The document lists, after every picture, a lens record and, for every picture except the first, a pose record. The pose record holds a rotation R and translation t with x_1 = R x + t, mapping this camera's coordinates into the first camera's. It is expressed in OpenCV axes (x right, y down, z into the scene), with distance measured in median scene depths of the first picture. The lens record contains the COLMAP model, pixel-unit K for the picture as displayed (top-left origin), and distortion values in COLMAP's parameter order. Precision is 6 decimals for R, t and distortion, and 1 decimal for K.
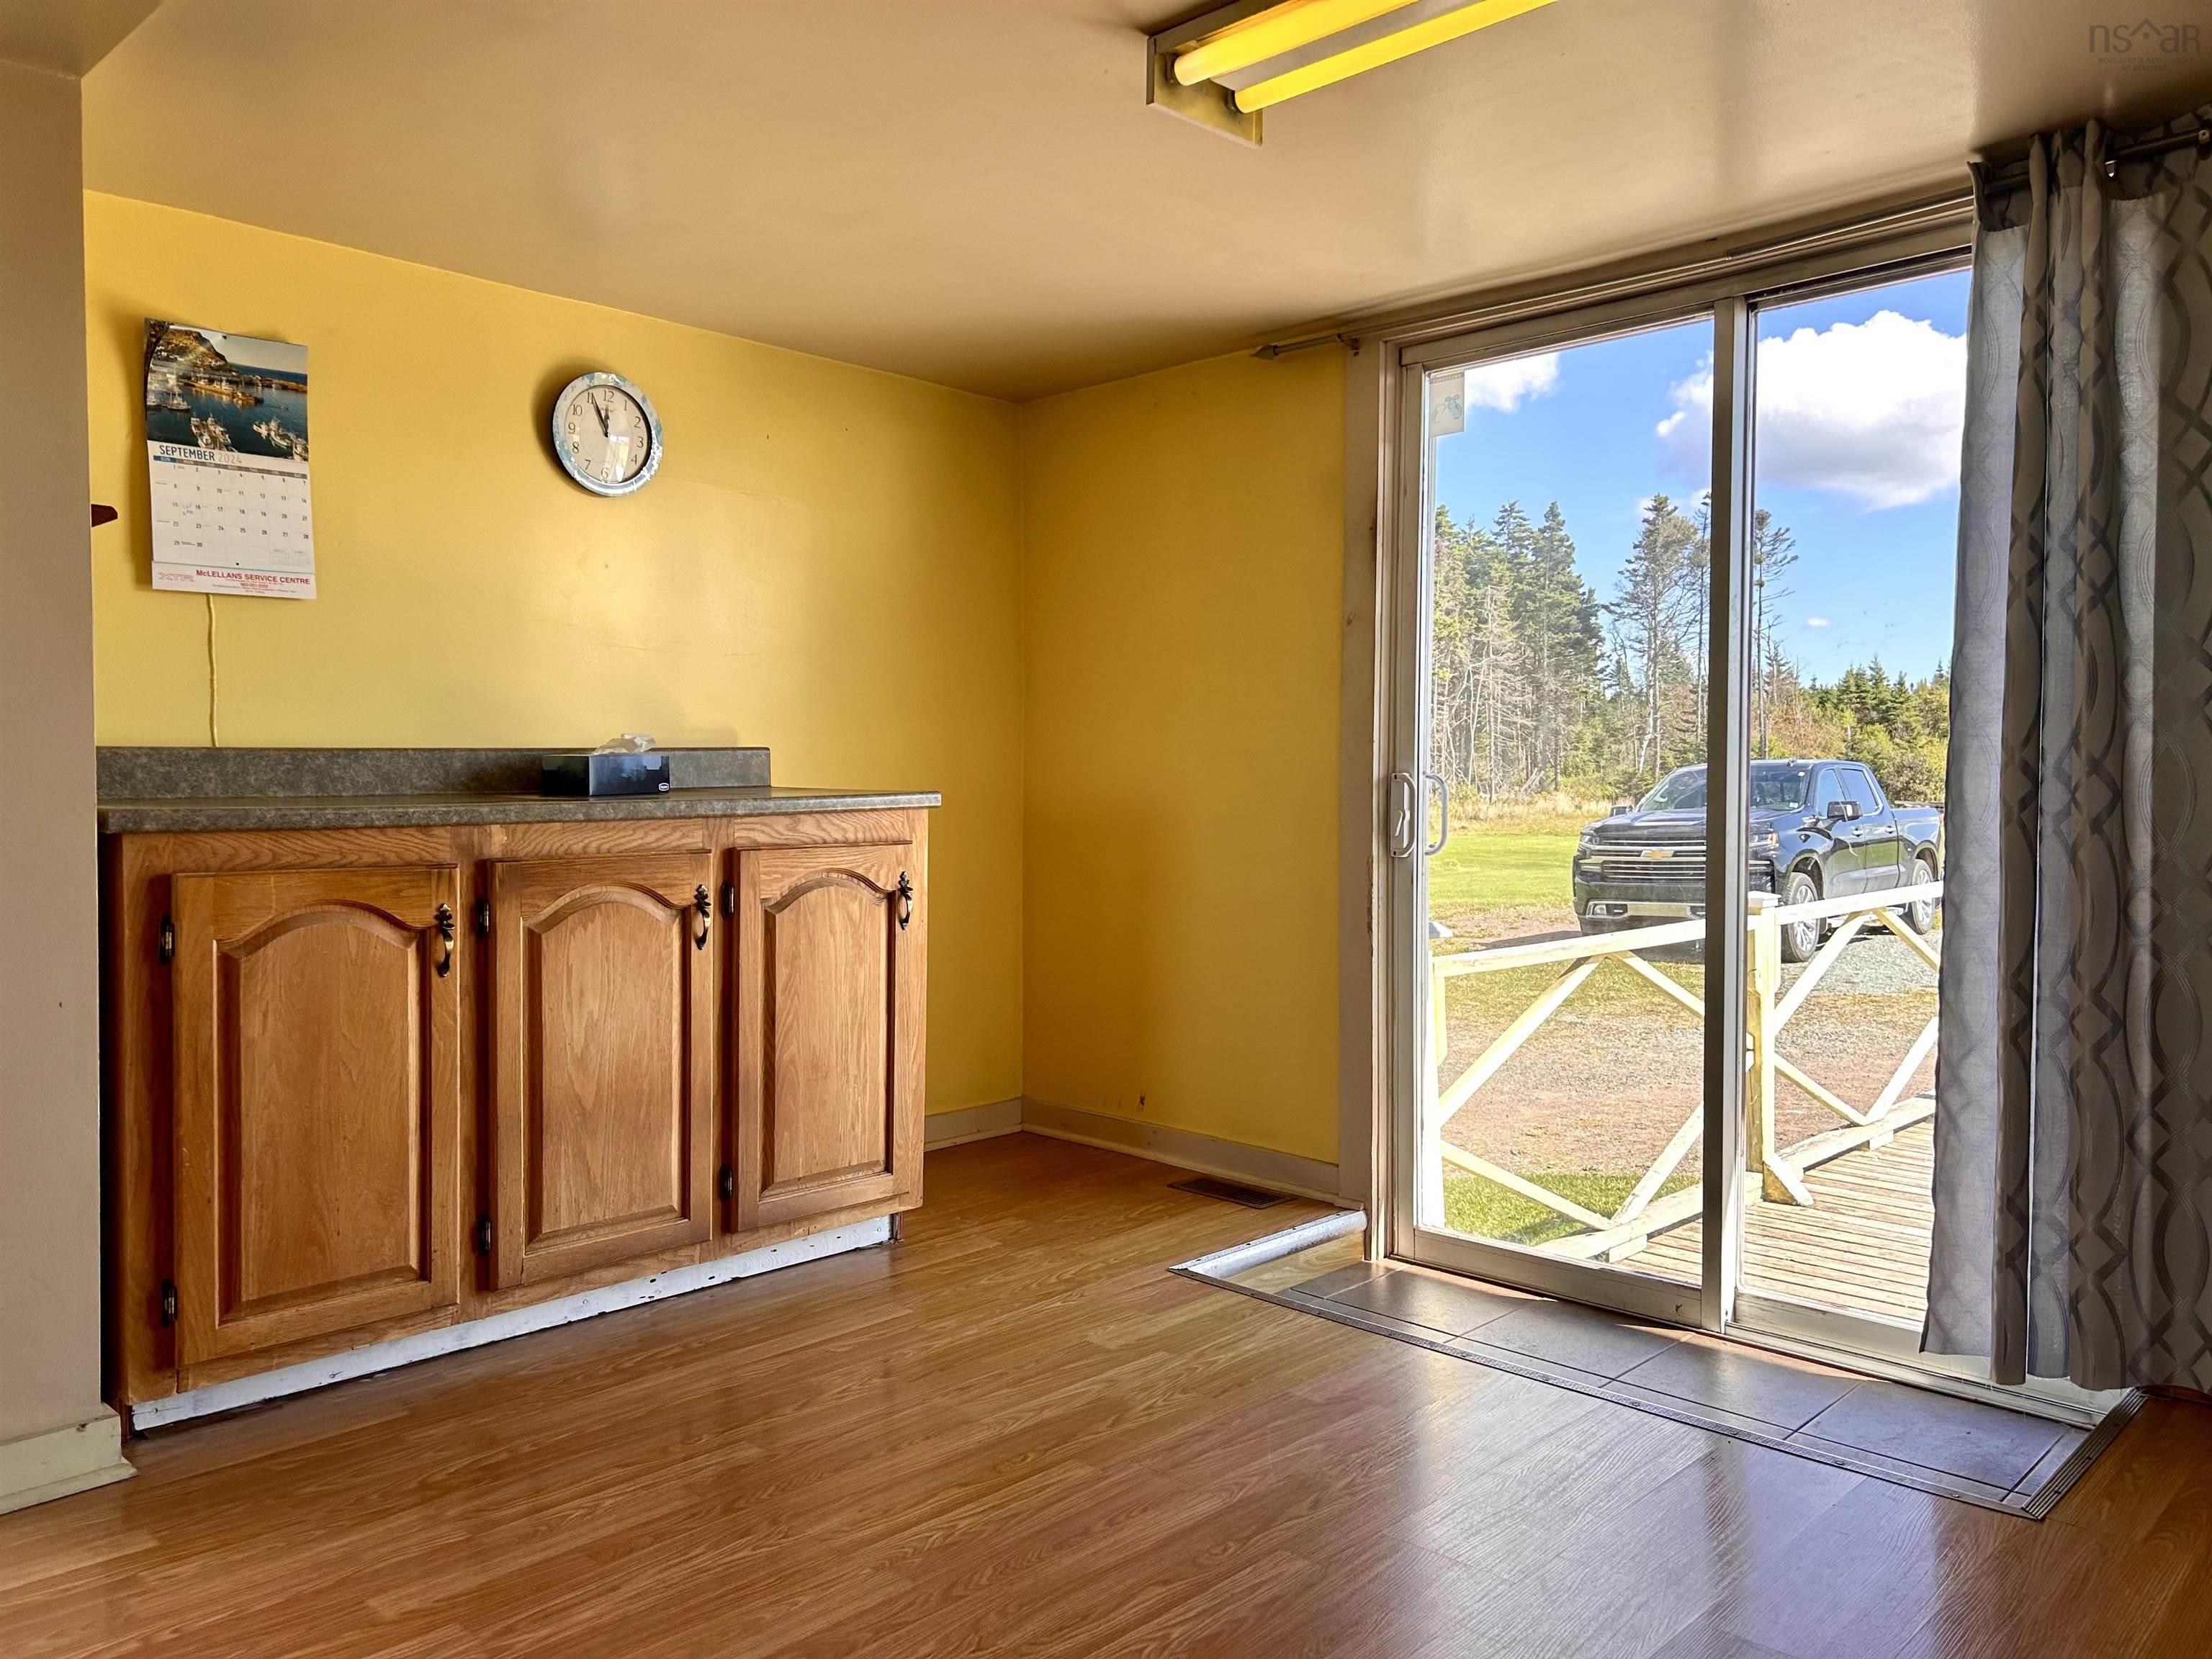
lens RADIAL K [[1671.0, 0, 1090.3], [0, 1671.0, 827.2], [0, 0, 1]] dist [0.061877, -0.067055]
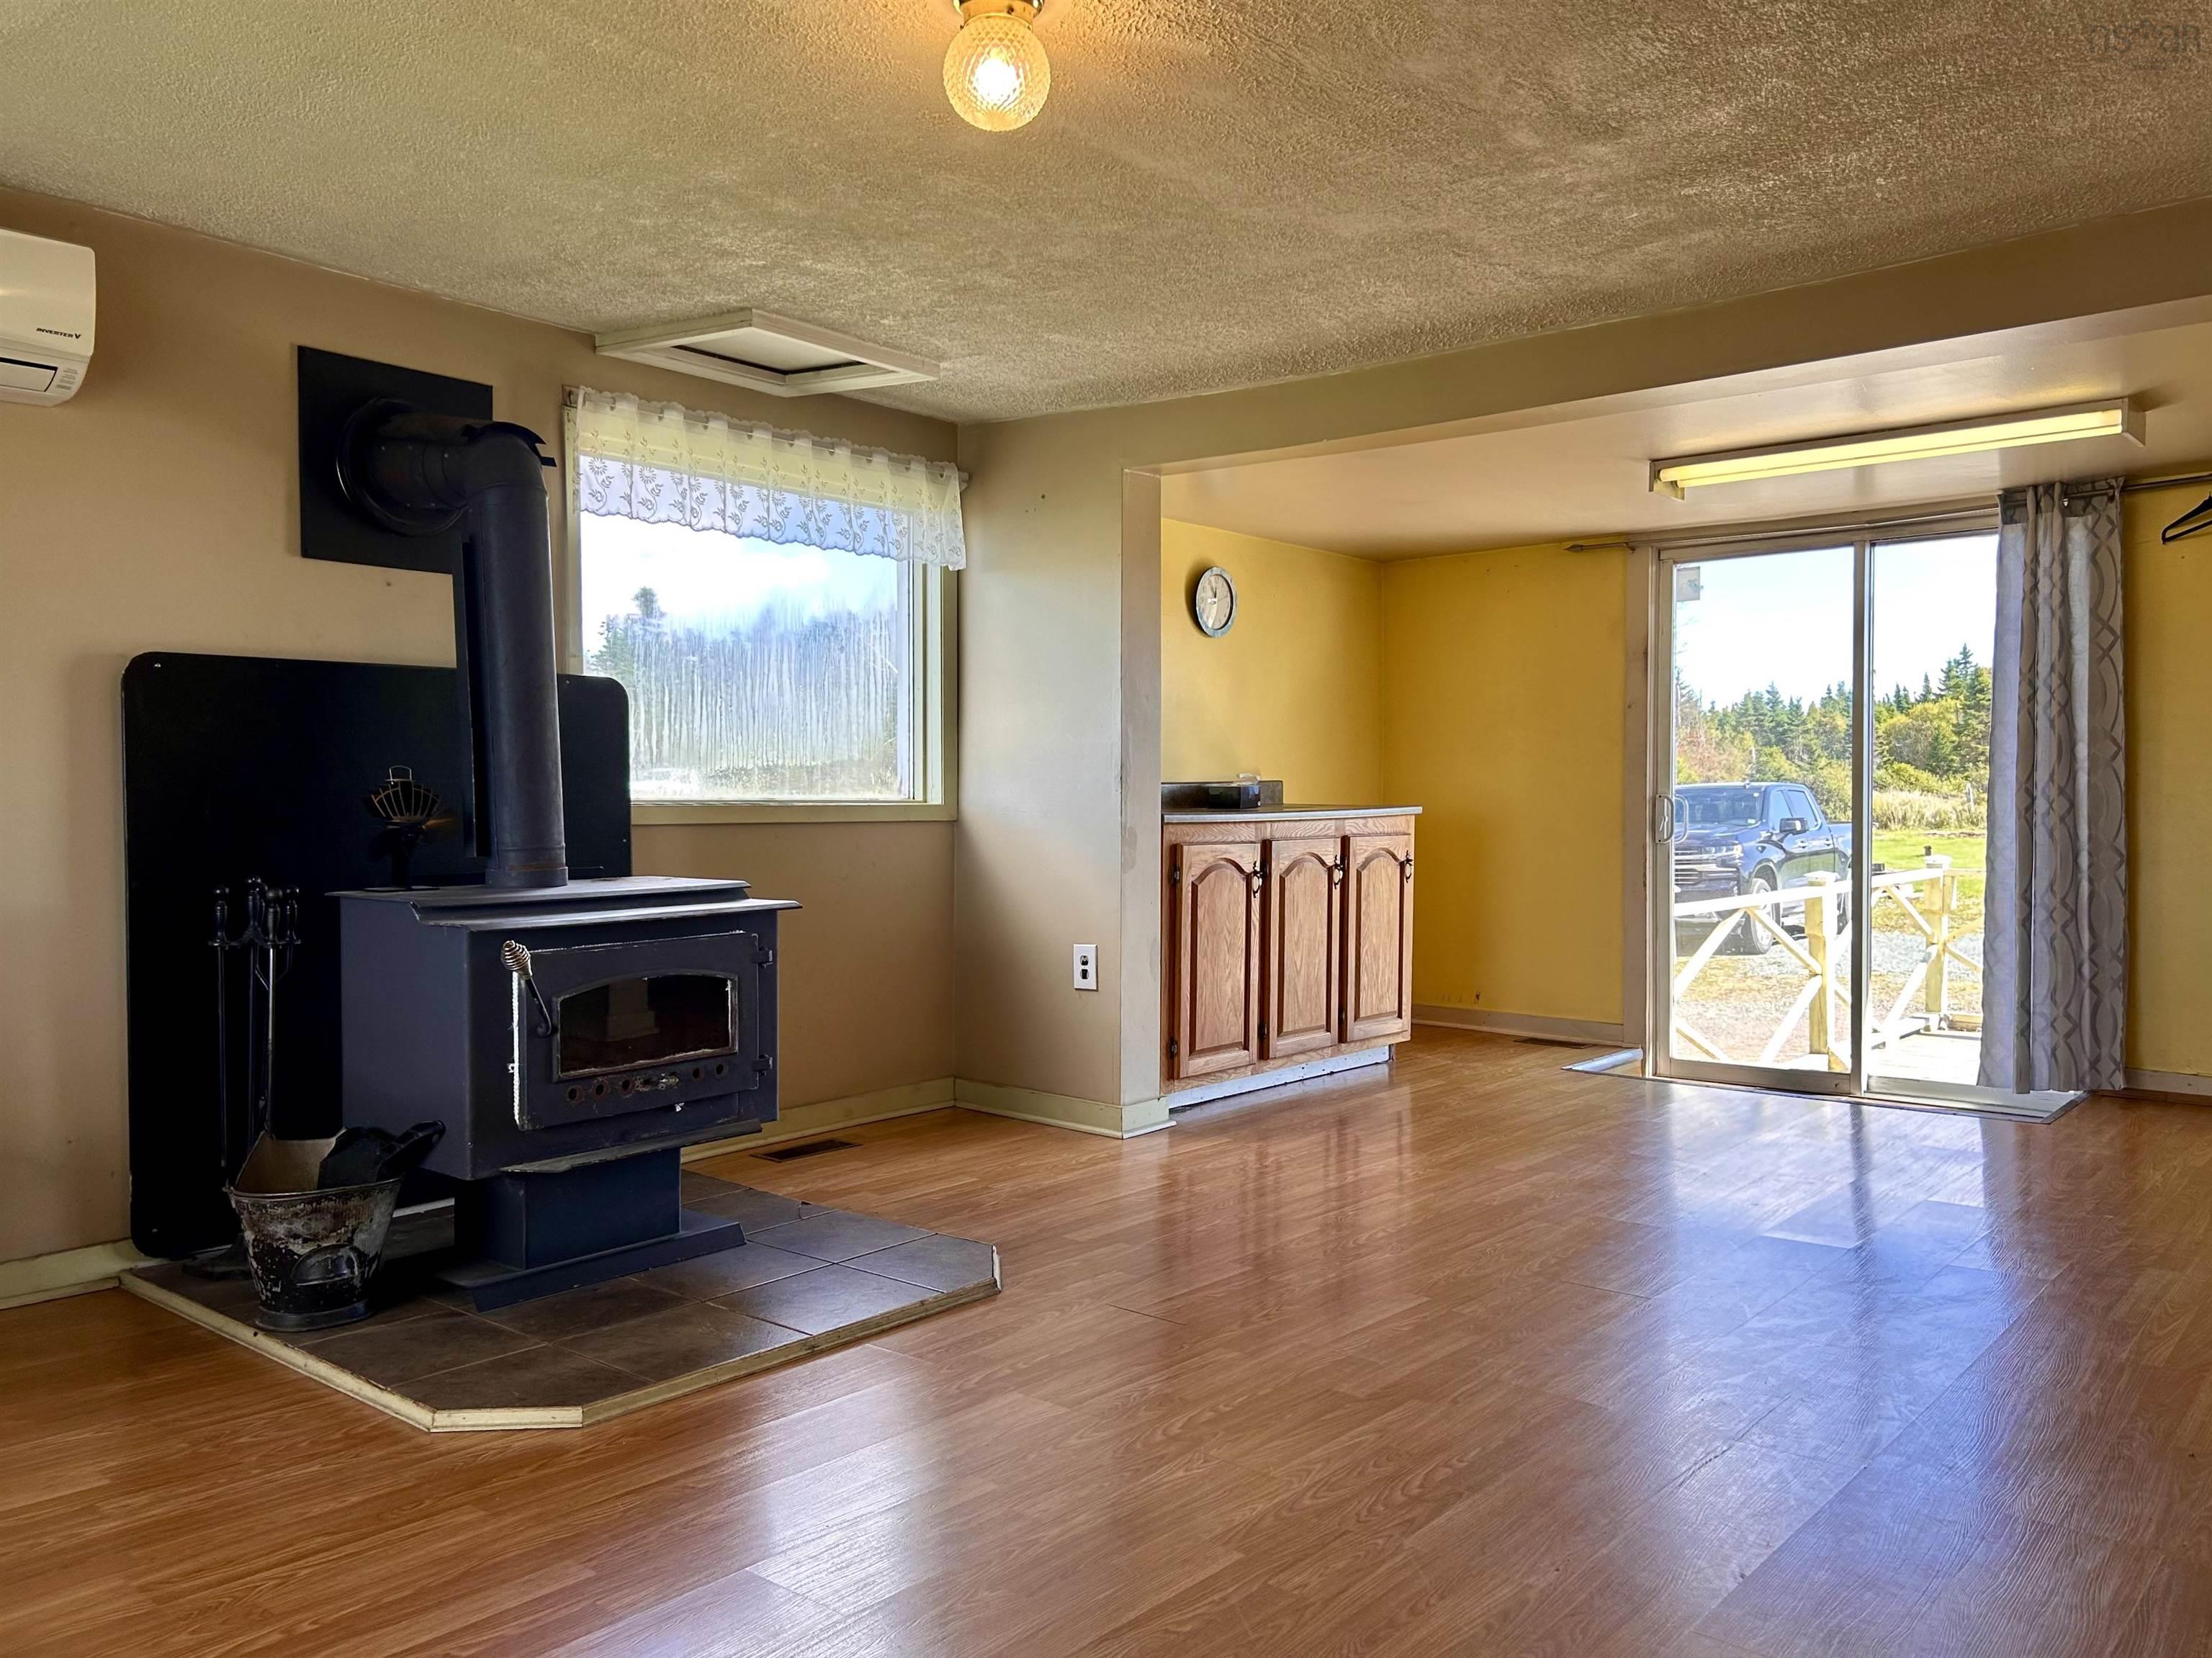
lens RADIAL K [[1670.9, 0, 1121.9], [0, 1670.9, 826.7], [0, 0, 1]] dist [0.061877, -0.067055]
pose [[0.997836, -0.001958, 0.065723, -0.584167], [0.002791, 0.999917, -0.012578, 0.025692], [-0.065693, 0.012734, 0.997759, -0.838188]]
